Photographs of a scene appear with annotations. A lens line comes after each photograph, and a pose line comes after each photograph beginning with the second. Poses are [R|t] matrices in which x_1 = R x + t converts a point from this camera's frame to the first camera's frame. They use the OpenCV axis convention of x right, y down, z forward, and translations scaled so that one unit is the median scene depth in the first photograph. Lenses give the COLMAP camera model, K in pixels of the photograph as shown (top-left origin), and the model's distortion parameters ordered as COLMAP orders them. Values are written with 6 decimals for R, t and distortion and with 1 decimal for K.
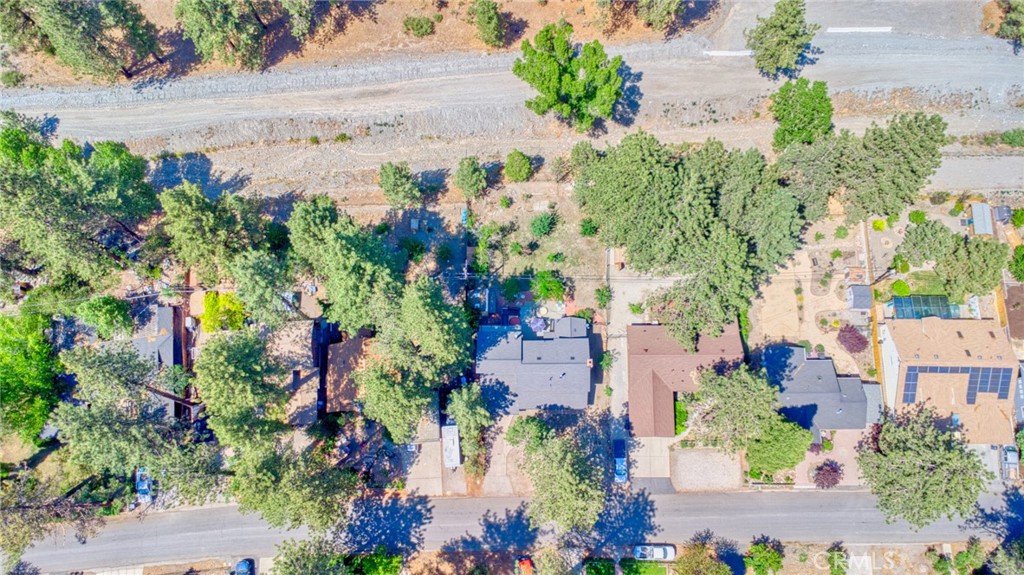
lens RADIAL K [[745.0, 0, 516.3], [0, 745.0, 298.0], [0, 0, 1]] dist [-0.039280, -0.000748]
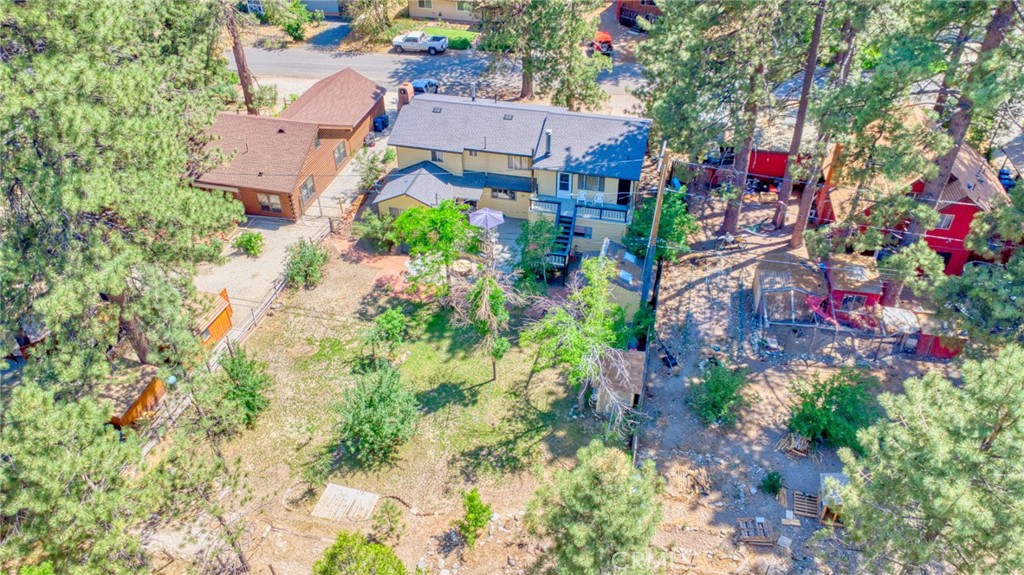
lens RADIAL K [[745.0, 0, 505.9], [0, 745.0, 289.1], [0, 0, 1]] dist [-0.039280, -0.000748]
pose [[-0.967718, -0.137584, 0.211170, -0.076102], [0.248819, -0.388085, 0.887400, -0.350361], [-0.040140, 0.911296, 0.409790, 0.890753]]
